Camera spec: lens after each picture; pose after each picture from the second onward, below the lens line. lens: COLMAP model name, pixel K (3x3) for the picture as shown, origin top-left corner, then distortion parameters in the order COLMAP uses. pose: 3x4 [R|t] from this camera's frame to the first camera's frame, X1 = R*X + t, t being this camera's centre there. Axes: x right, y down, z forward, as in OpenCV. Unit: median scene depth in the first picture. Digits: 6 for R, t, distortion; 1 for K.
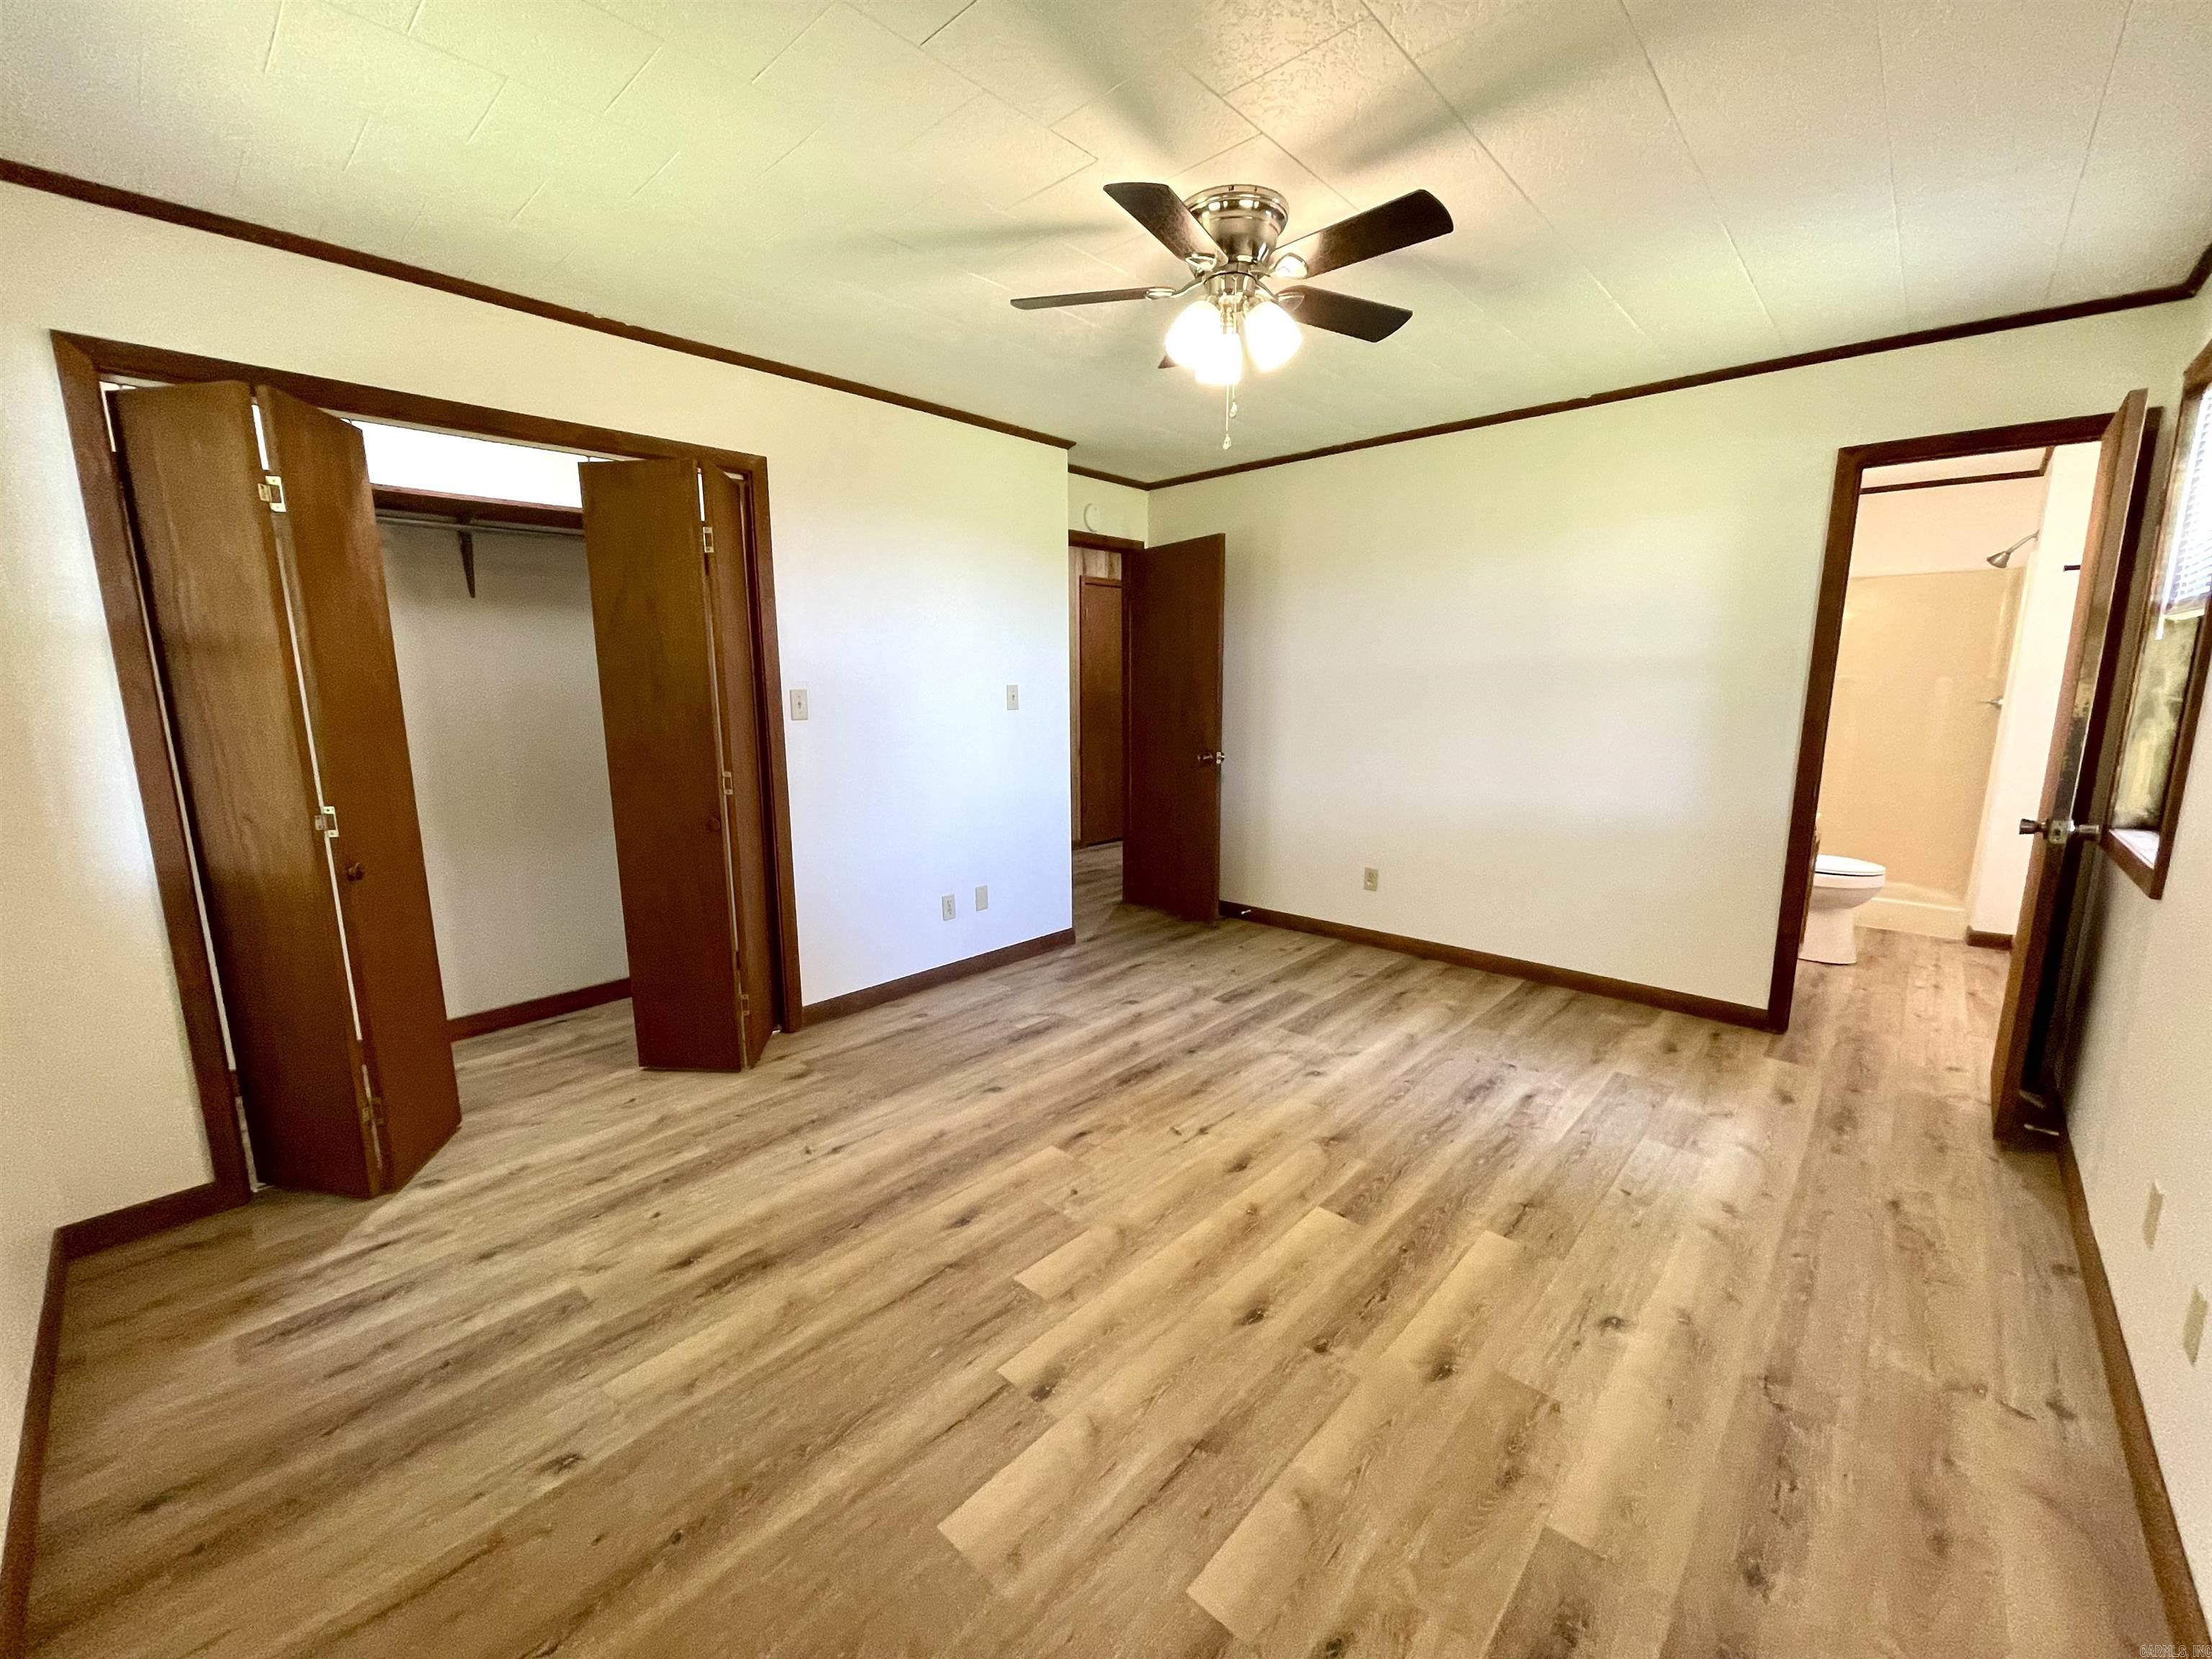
lens RADIAL K [[889.9, 0, 1097.8], [0, 889.9, 831.4], [0, 0, 1]] dist [-0.005039, -0.000009]
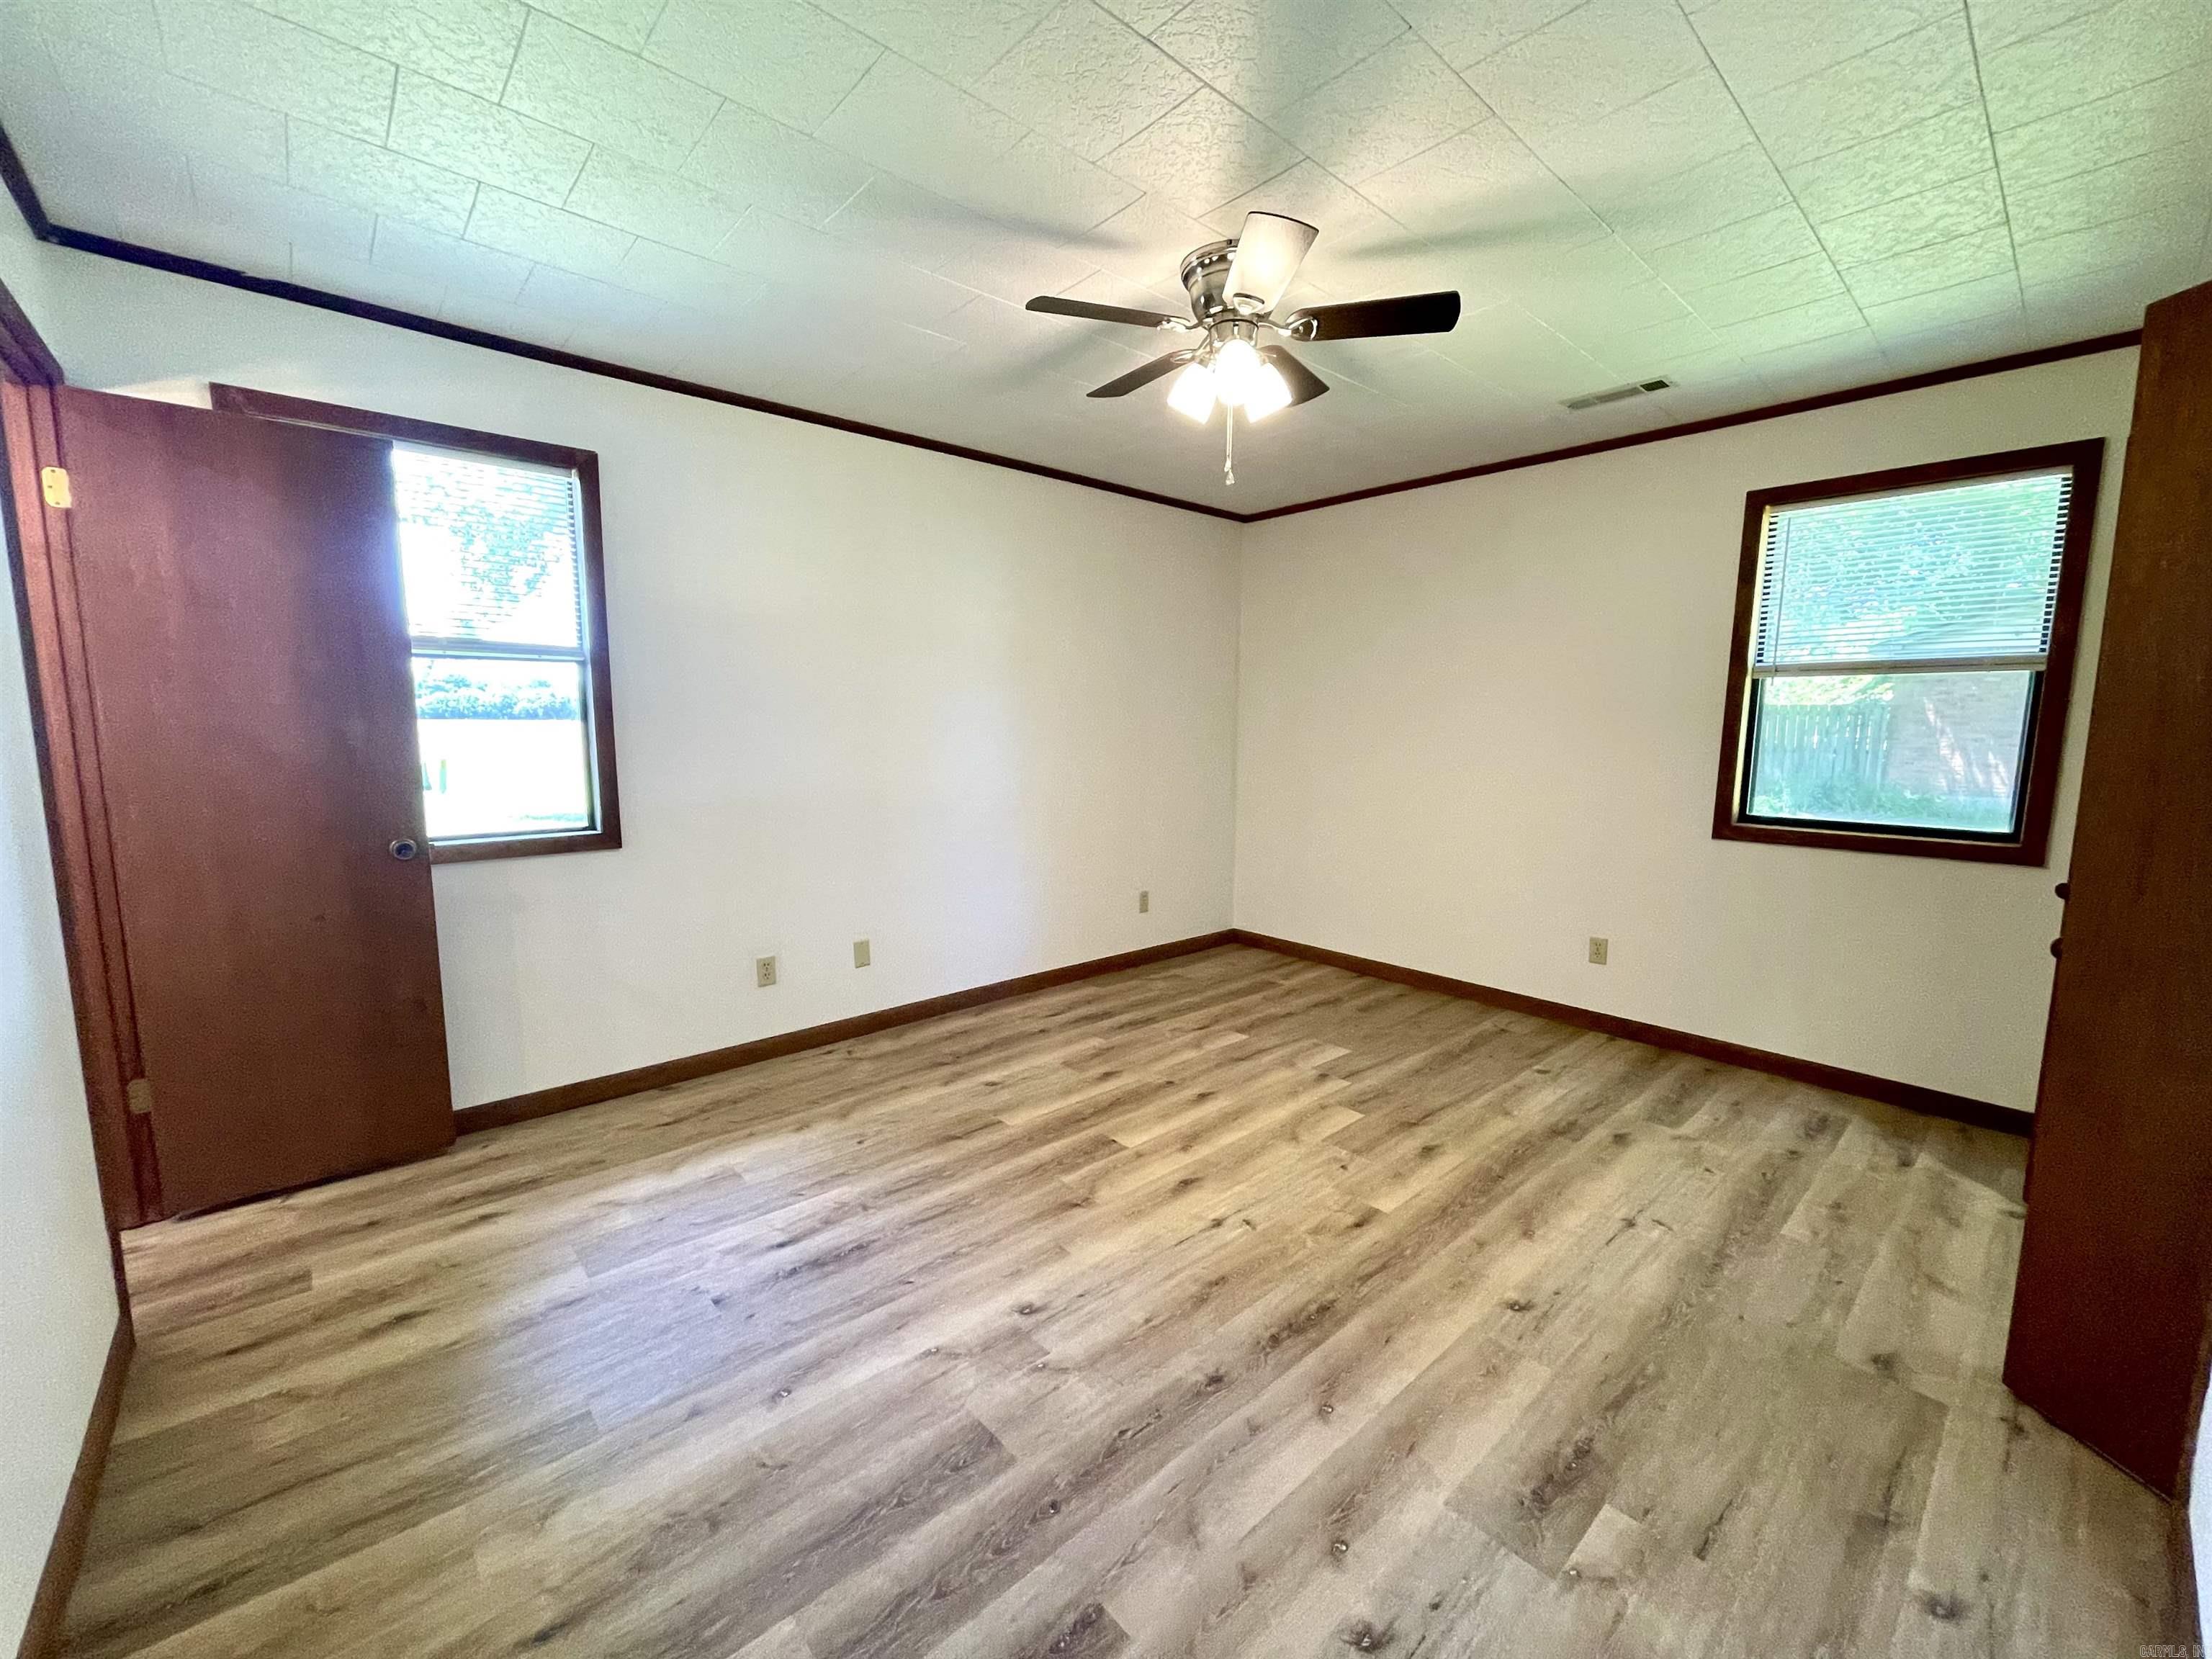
lens RADIAL K [[891.9, 0, 1106.0], [0, 891.9, 829.5], [0, 0, 1]] dist [0.000794, -0.000096]
pose [[-0.996247, -0.012194, 0.085690, 0.161738], [0.013334, 0.956584, 0.291151, -0.292648], [-0.085520, 0.291201, -0.952832, 1.781459]]
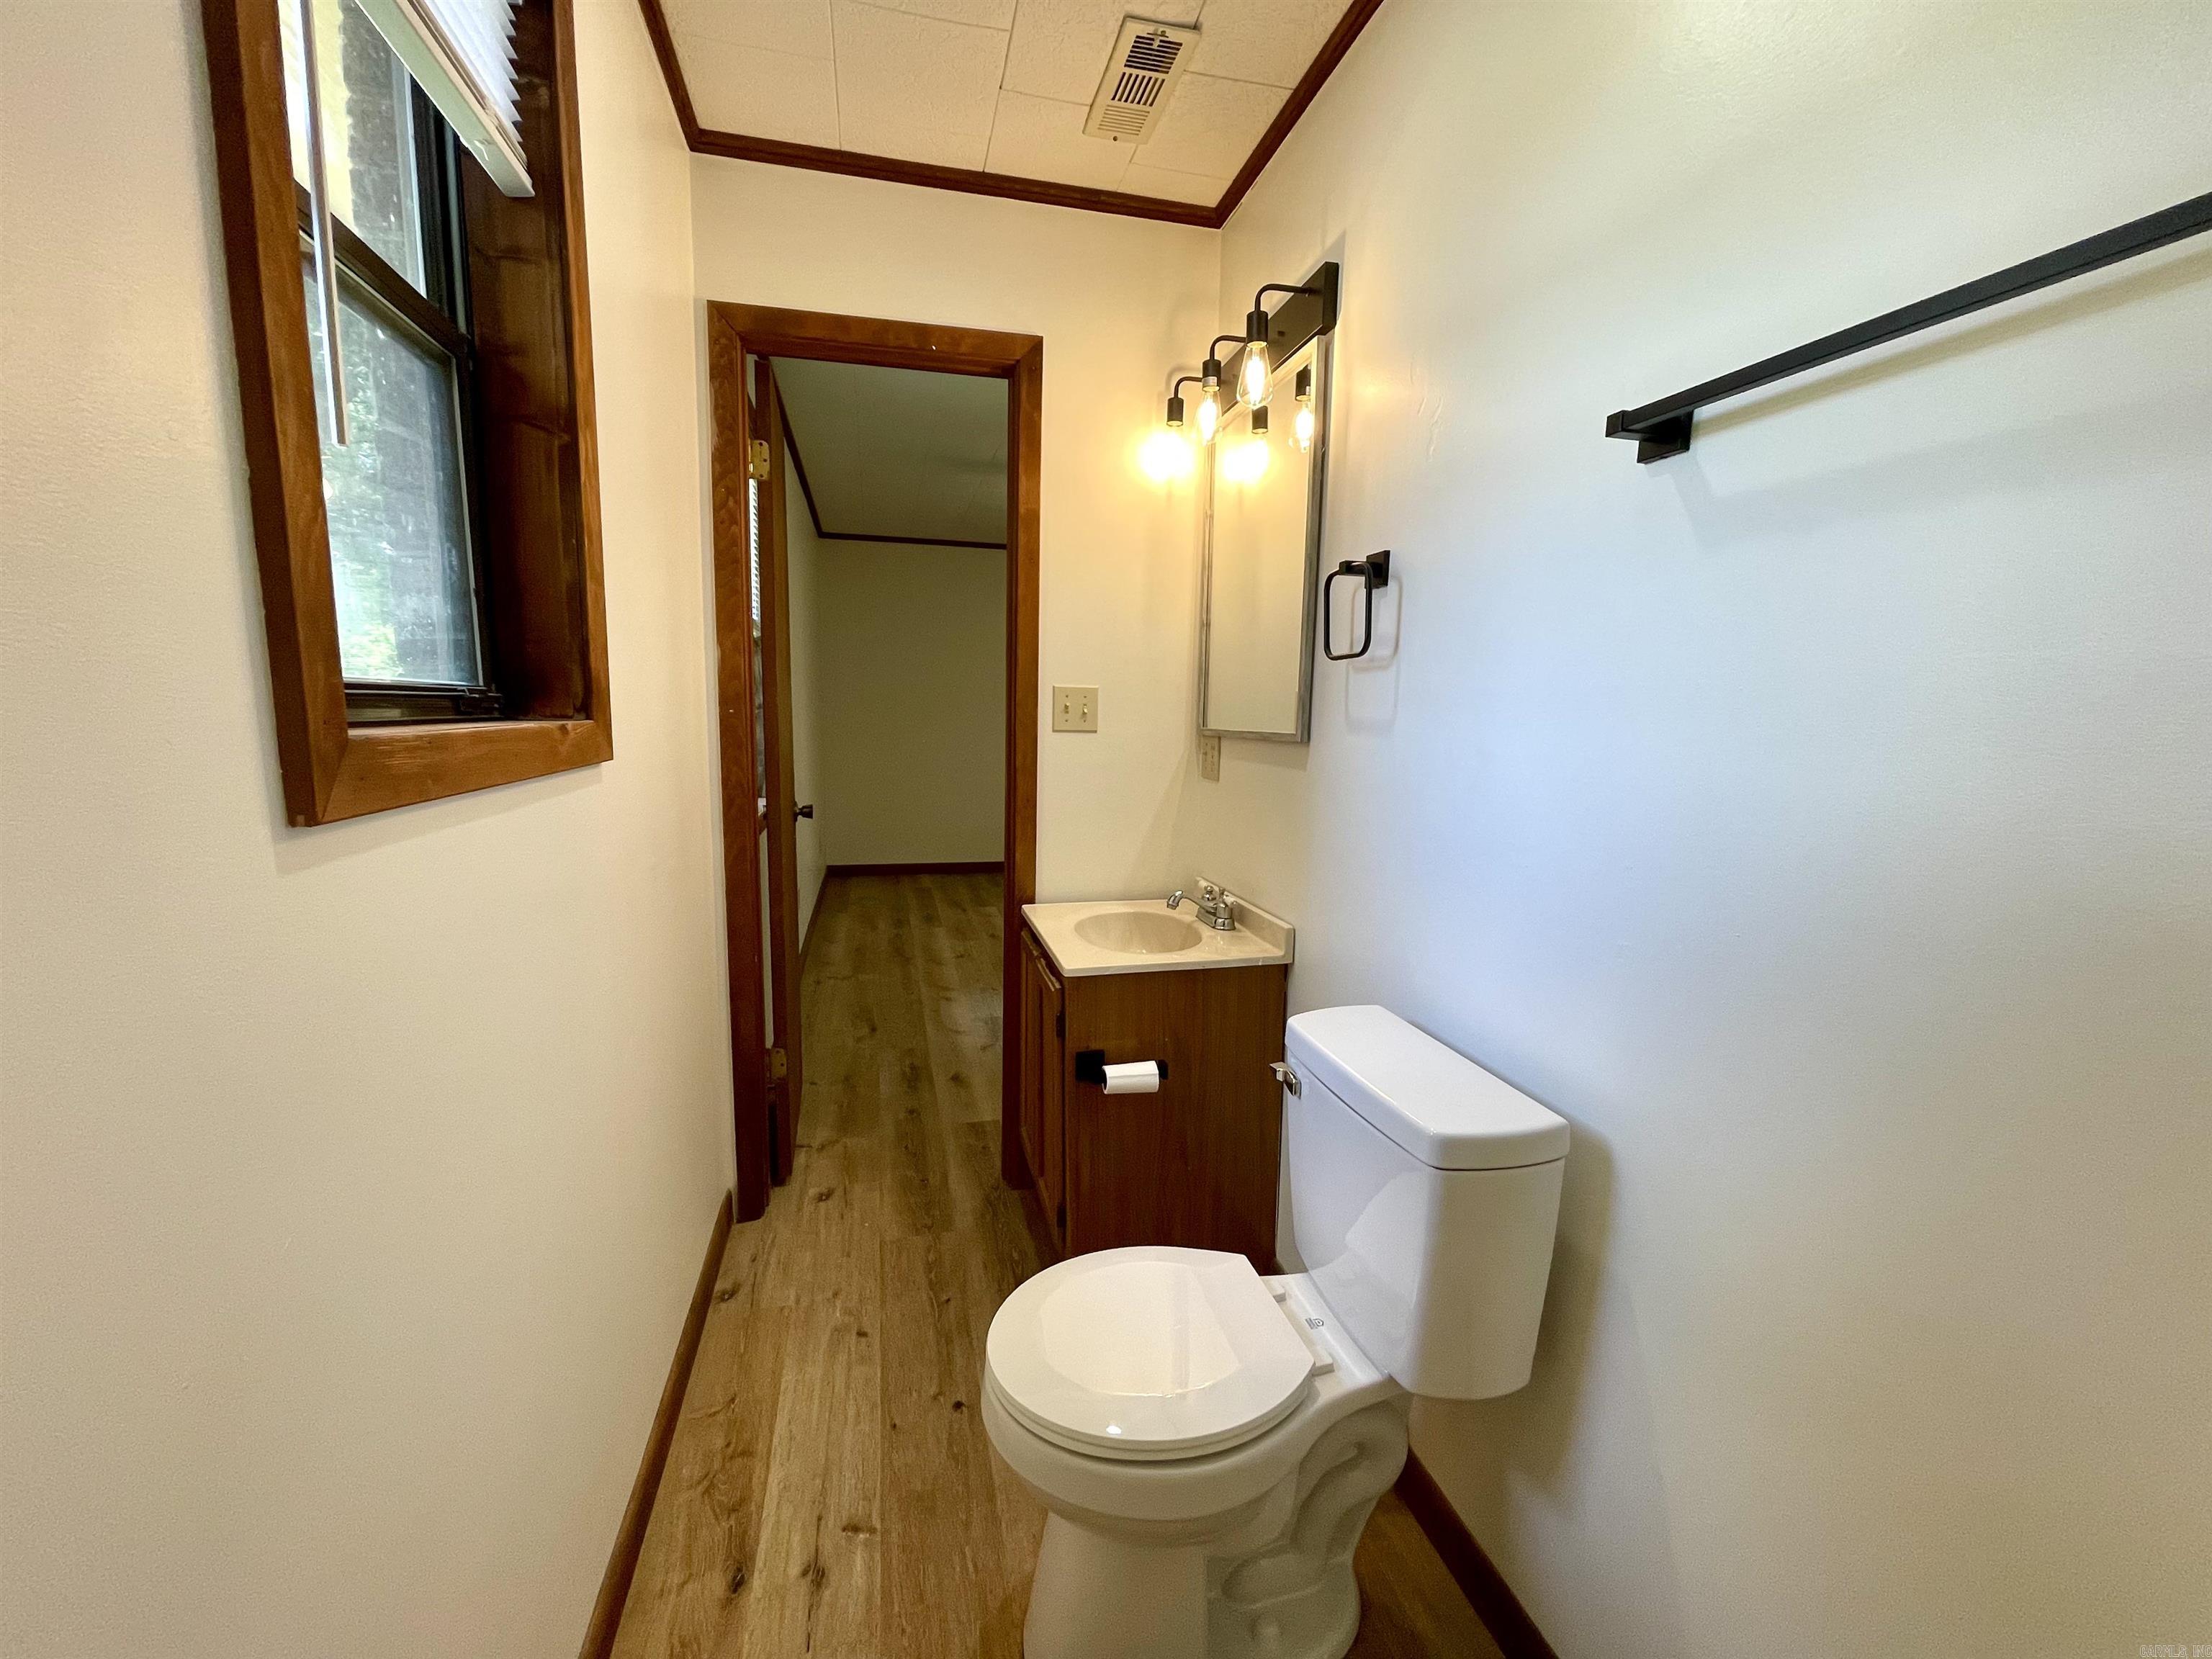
lens RADIAL K [[889.9, 0, 1097.8], [0, 889.9, 831.4], [0, 0, 1]] dist [-0.005039, -0.000009]
pose [[-0.546658, 0.116735, -0.829179, 1.686079], [-0.158720, 0.957838, 0.239488, -0.292759], [0.822176, 0.262525, -0.505081, 1.758249]]
